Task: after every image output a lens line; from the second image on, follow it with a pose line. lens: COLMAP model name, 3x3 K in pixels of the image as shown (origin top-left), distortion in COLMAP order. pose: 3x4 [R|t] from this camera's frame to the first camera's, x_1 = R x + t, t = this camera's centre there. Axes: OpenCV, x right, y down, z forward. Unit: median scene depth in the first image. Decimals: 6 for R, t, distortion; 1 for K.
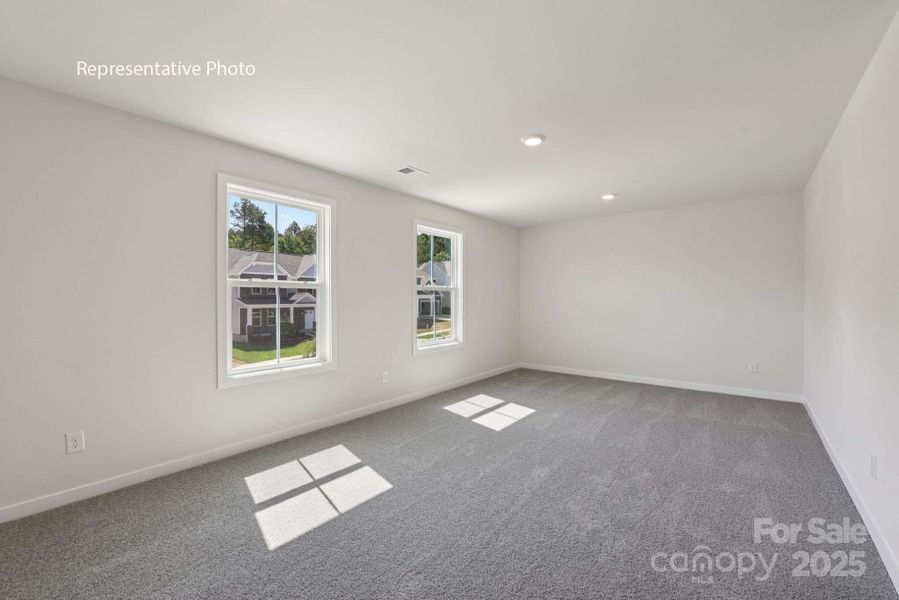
lens RADIAL K [[381.5, 0, 445.9], [0, 381.5, 299.0], [0, 0, 1]] dist [0.023980, 0.000021]
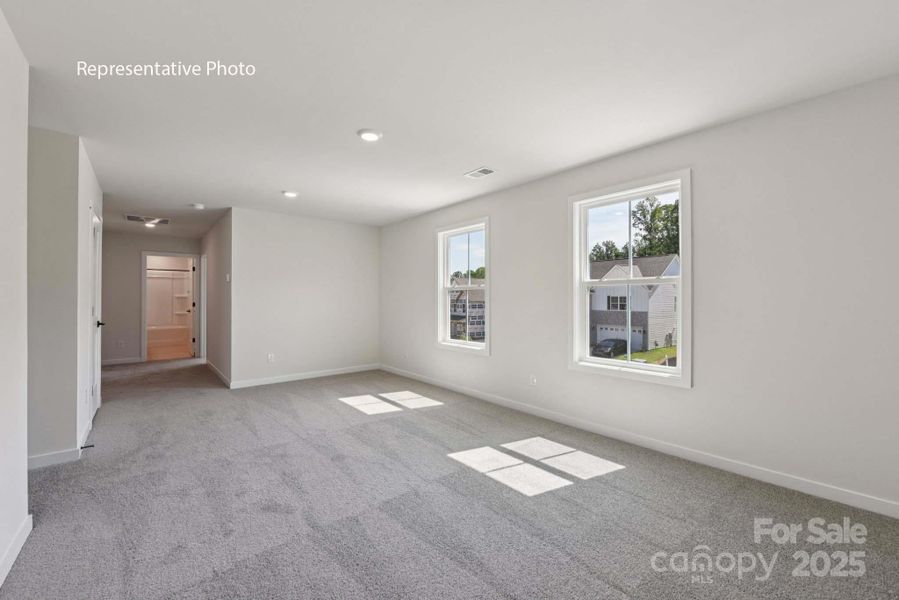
lens RADIAL K [[392.4, 0, 453.3], [0, 392.4, 301.4], [0, 0, 1]] dist [-0.014797, -0.000376]
pose [[-0.222624, 0.009519, -0.974858, 0.822662], [0.005734, 0.999948, 0.008455, -0.001028], [0.974888, -0.003707, -0.222667, 1.020201]]
